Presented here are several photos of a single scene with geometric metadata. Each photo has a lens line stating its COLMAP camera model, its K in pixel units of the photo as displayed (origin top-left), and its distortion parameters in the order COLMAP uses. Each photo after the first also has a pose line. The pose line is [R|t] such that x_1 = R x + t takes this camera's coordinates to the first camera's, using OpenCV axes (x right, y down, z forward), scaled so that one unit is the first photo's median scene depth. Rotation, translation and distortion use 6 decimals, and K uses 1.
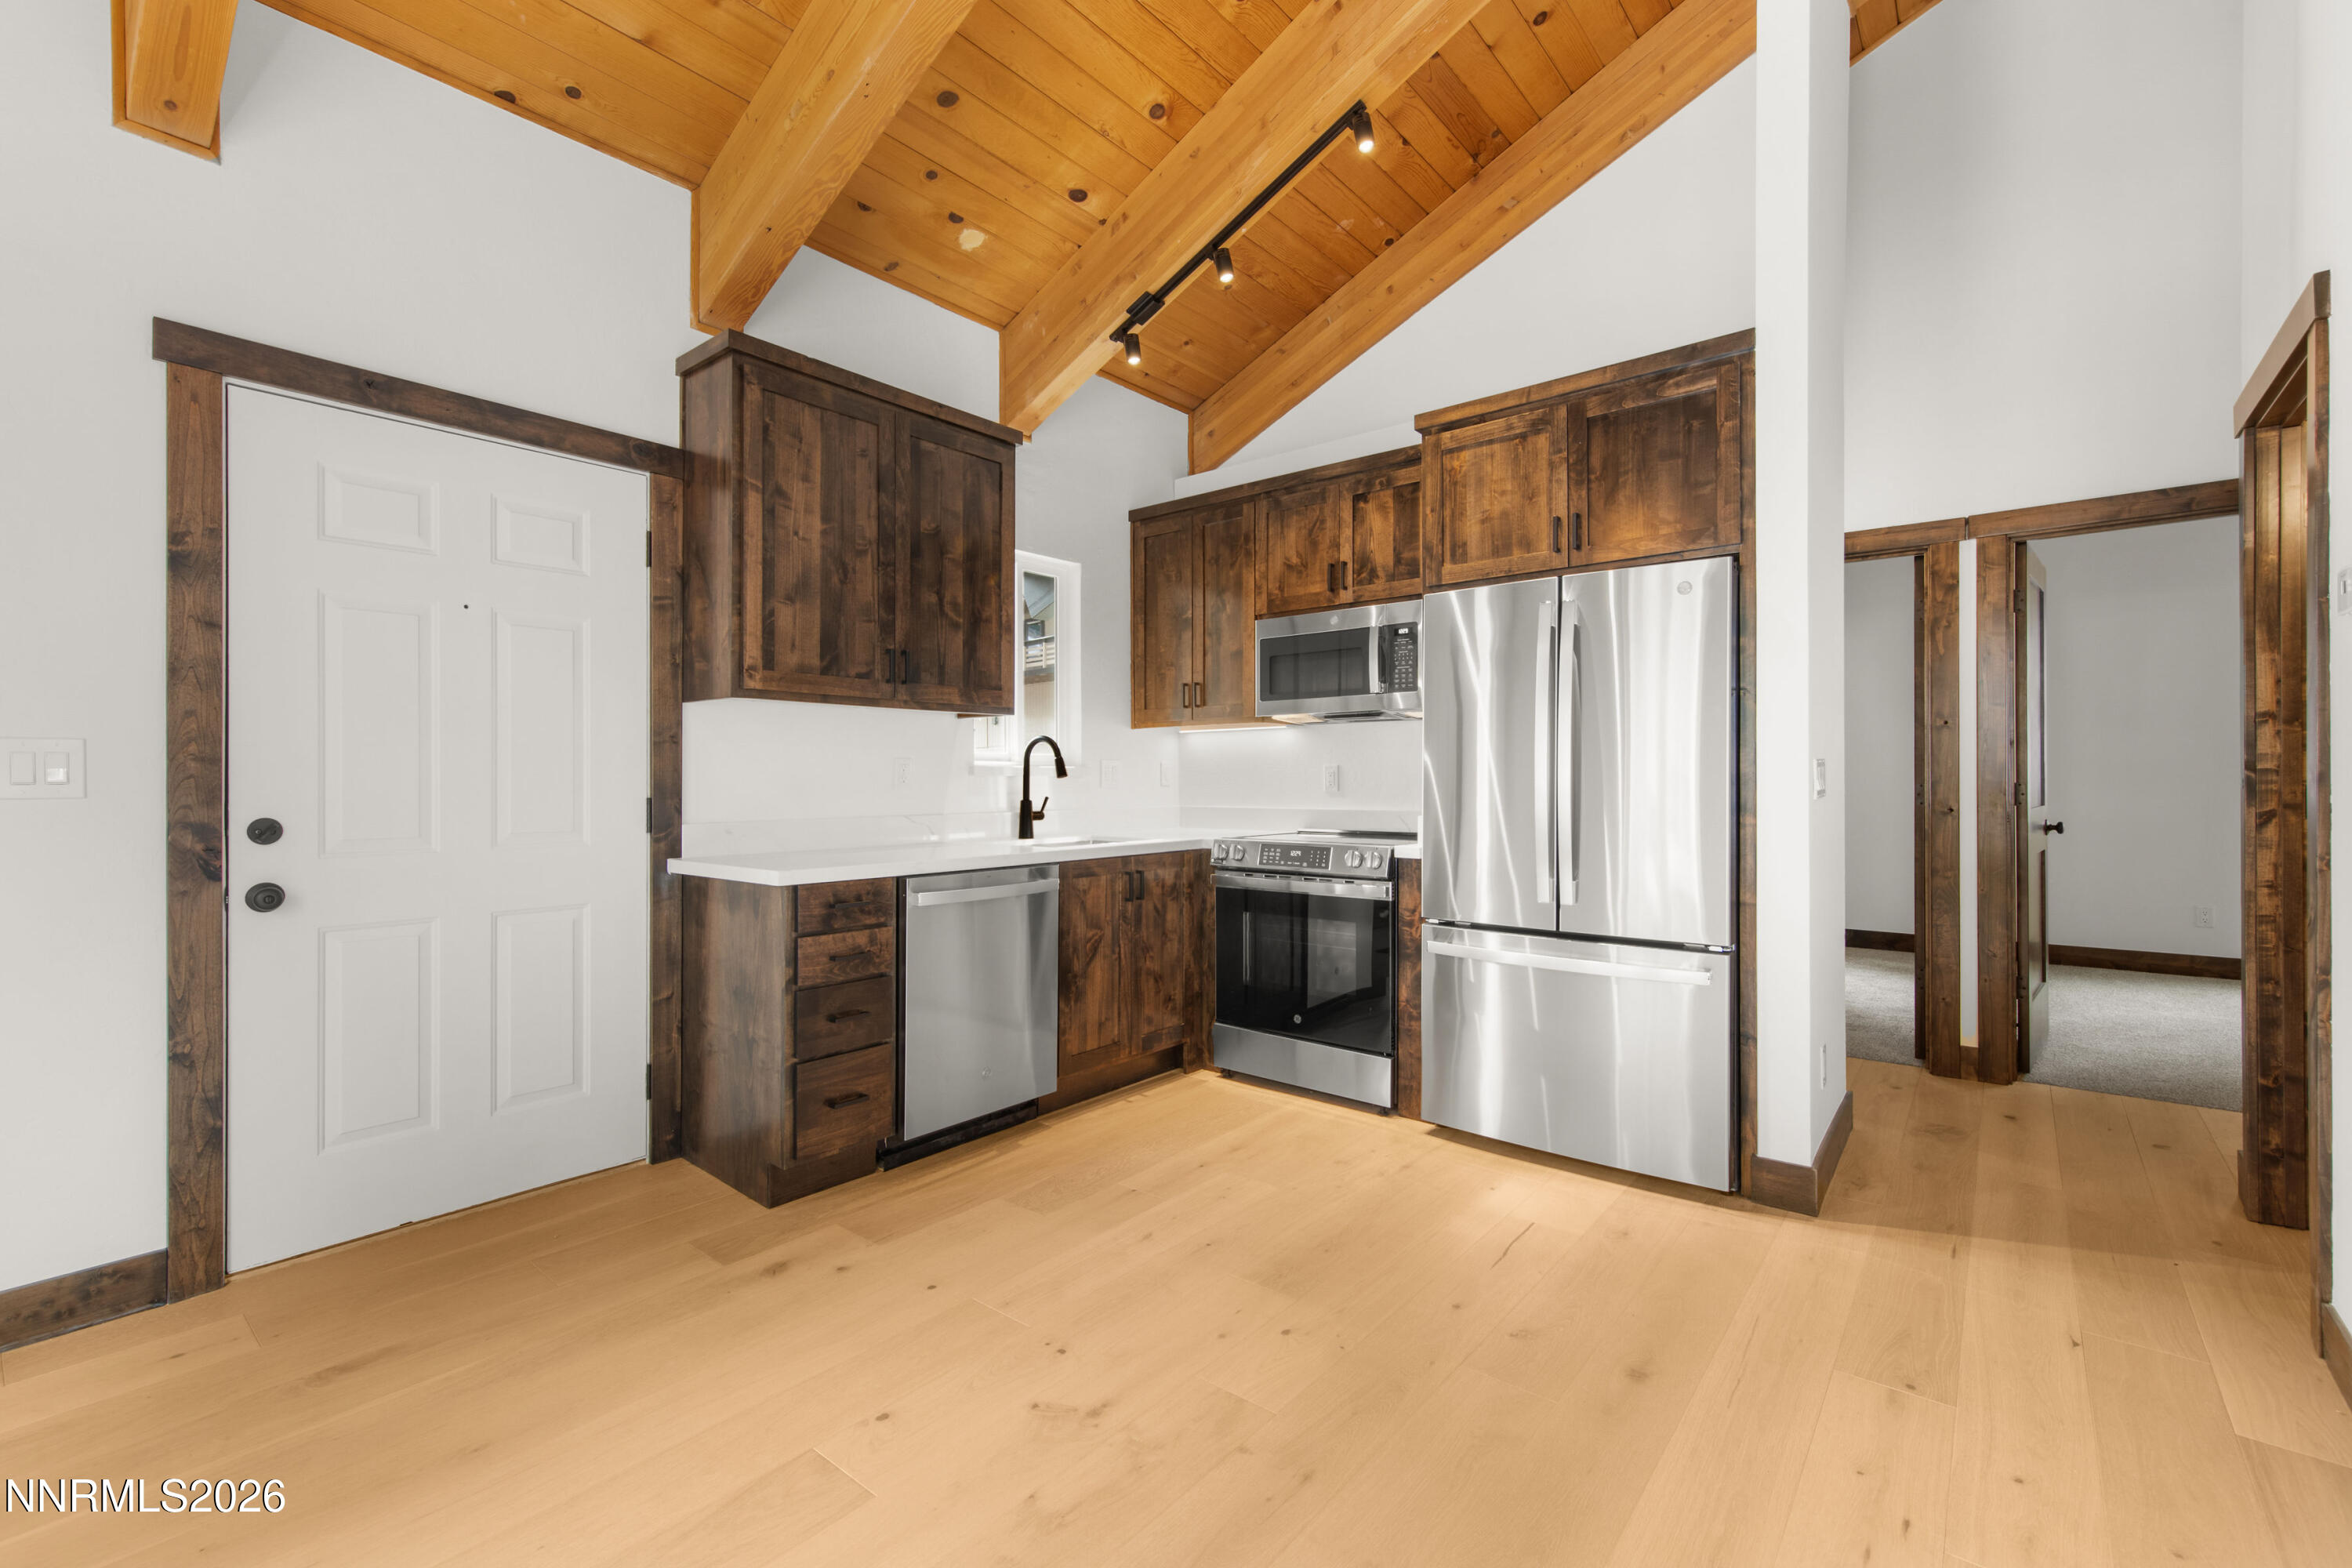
lens RADIAL K [[1013.9, 0, 1197.8], [0, 1013.9, 714.8], [0, 0, 1]] dist [-0.000129, 0.000231]
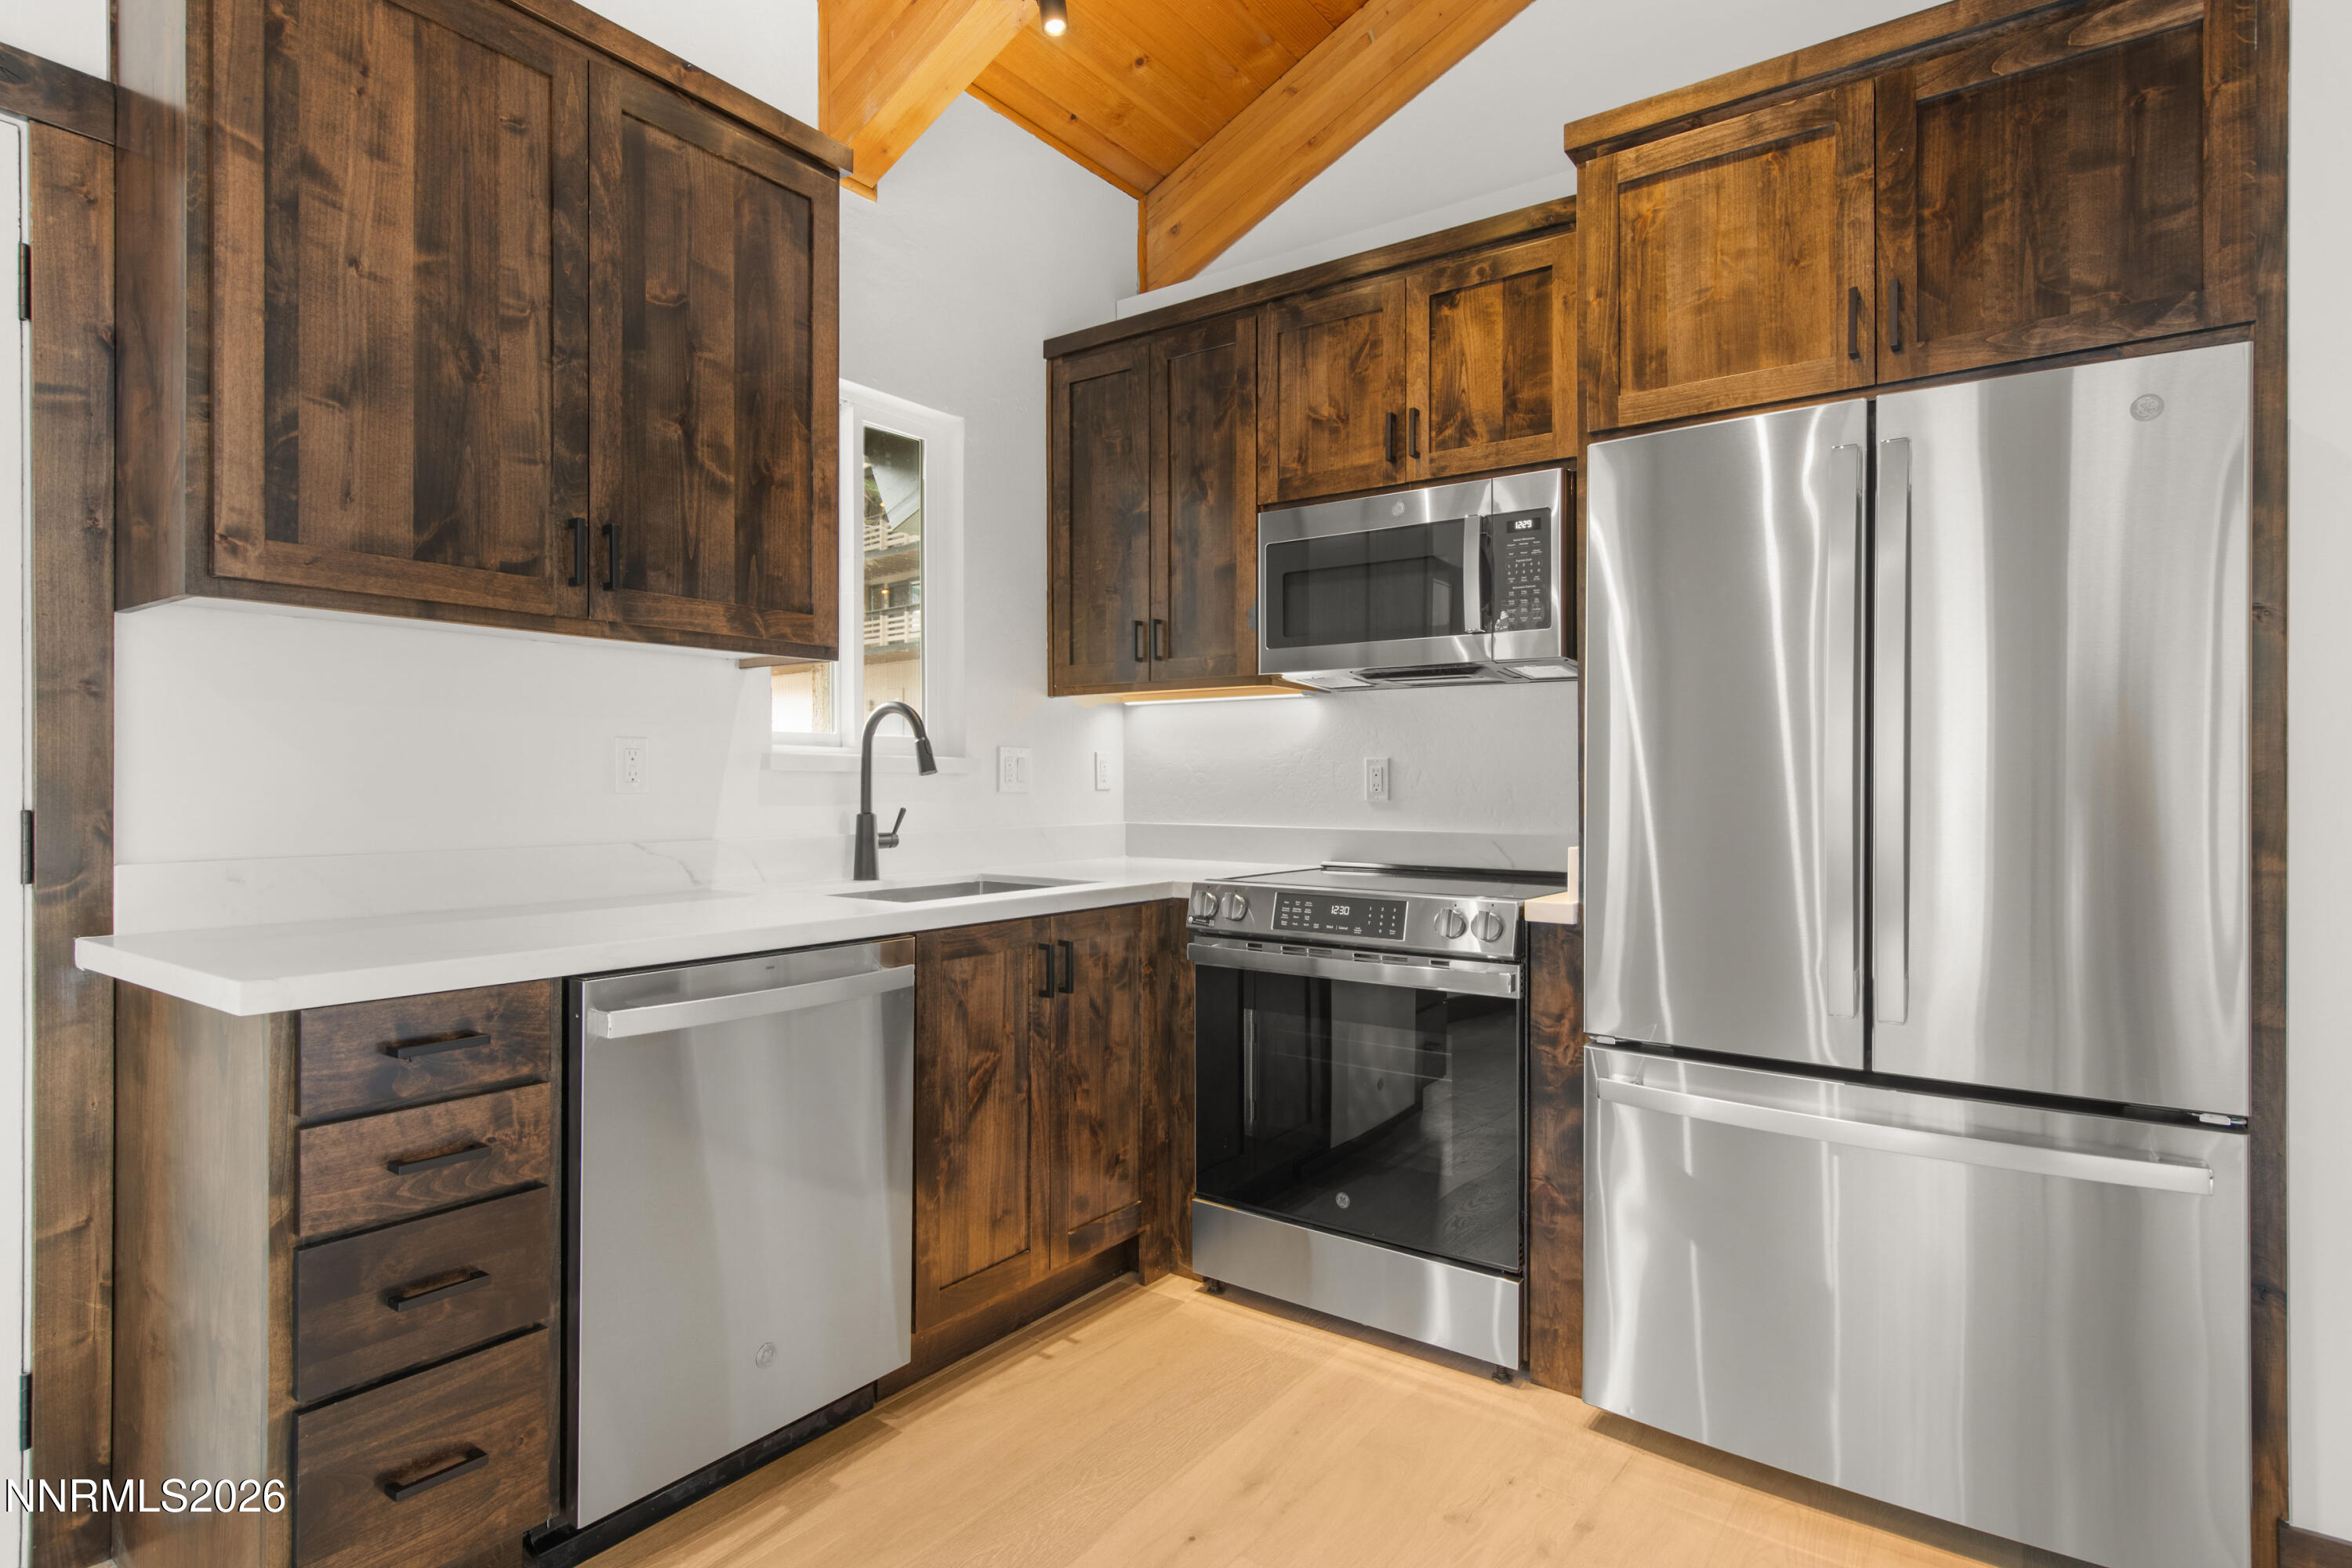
lens RADIAL K [[1225.7, 0, 1176.0], [0, 1225.7, 784.0], [0, 0, 1]] dist [0.003181, 0.000482]
pose [[0.999027, 0.005469, 0.043760, -0.027576], [-0.008309, 0.997852, 0.064982, 0.023738], [-0.043311, -0.065282, 0.996926, 0.343633]]
